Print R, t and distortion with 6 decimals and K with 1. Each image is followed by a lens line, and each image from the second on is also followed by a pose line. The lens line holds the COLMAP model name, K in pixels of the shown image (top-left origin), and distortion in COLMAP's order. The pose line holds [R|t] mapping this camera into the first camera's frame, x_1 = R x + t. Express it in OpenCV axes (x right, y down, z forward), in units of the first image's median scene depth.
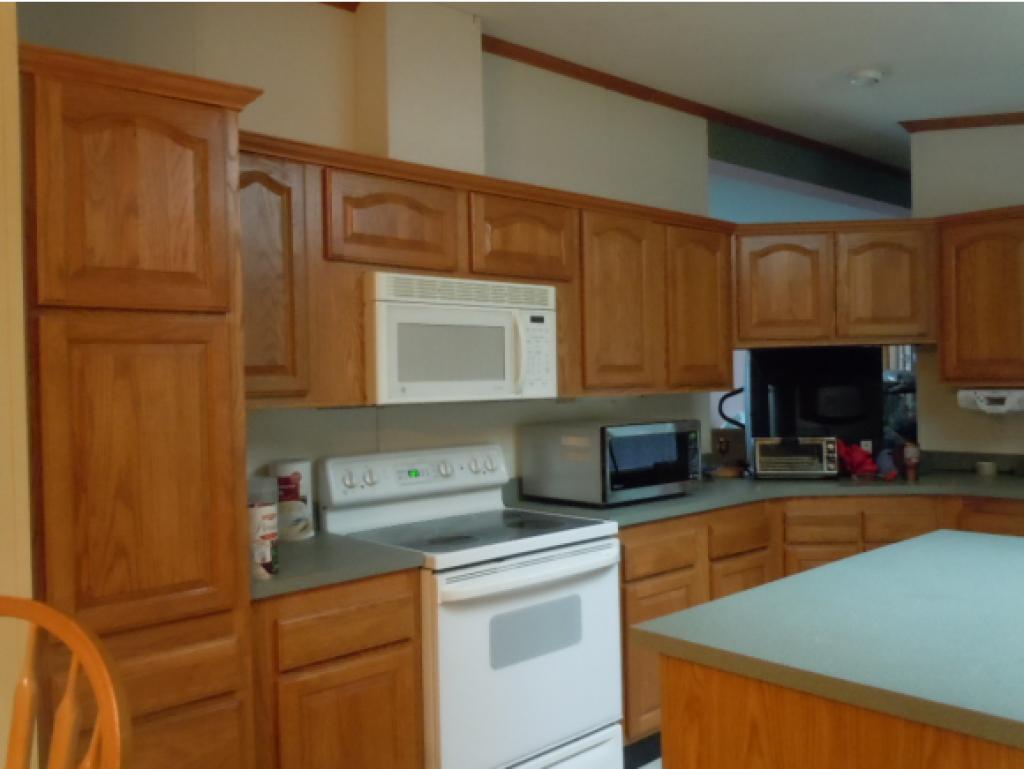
lens RADIAL K [[853.5, 0, 526.3], [0, 853.5, 385.3], [0, 0, 1]] dist [0.004044, -0.041301]
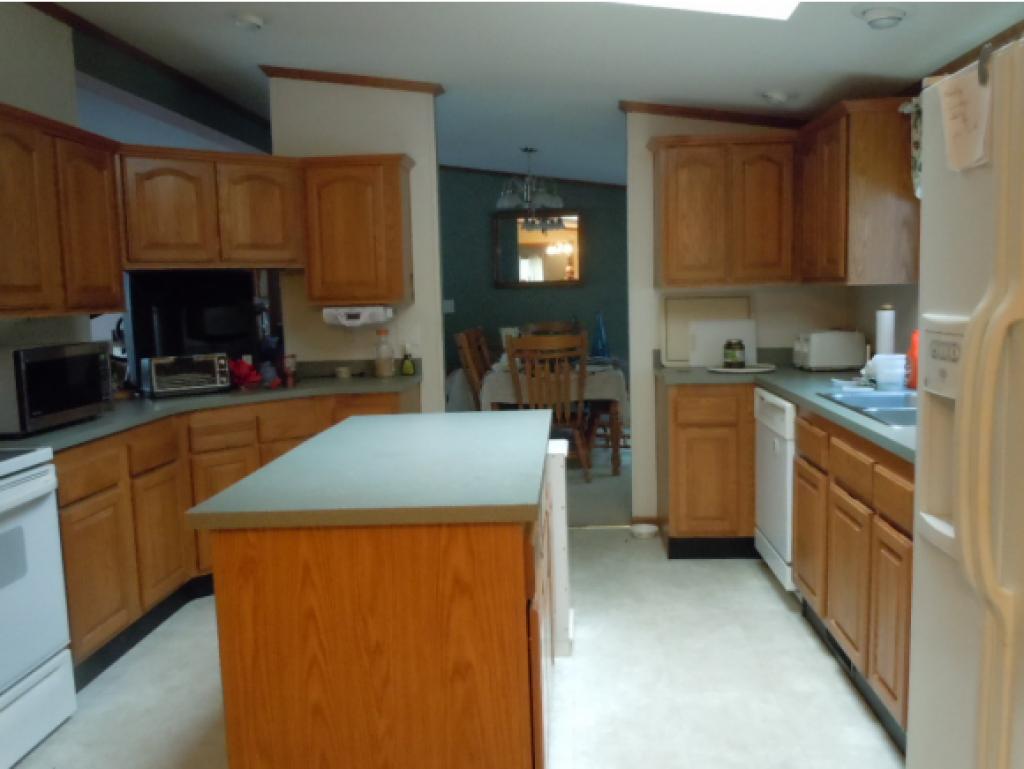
lens RADIAL K [[853.5, 0, 526.3], [0, 853.5, 385.3], [0, 0, 1]] dist [0.004044, -0.041301]
pose [[0.700626, -0.078266, 0.709223, -0.148159], [0.017389, 0.995544, 0.092684, 0.007475], [-0.713317, -0.052604, 0.698865, -0.042045]]
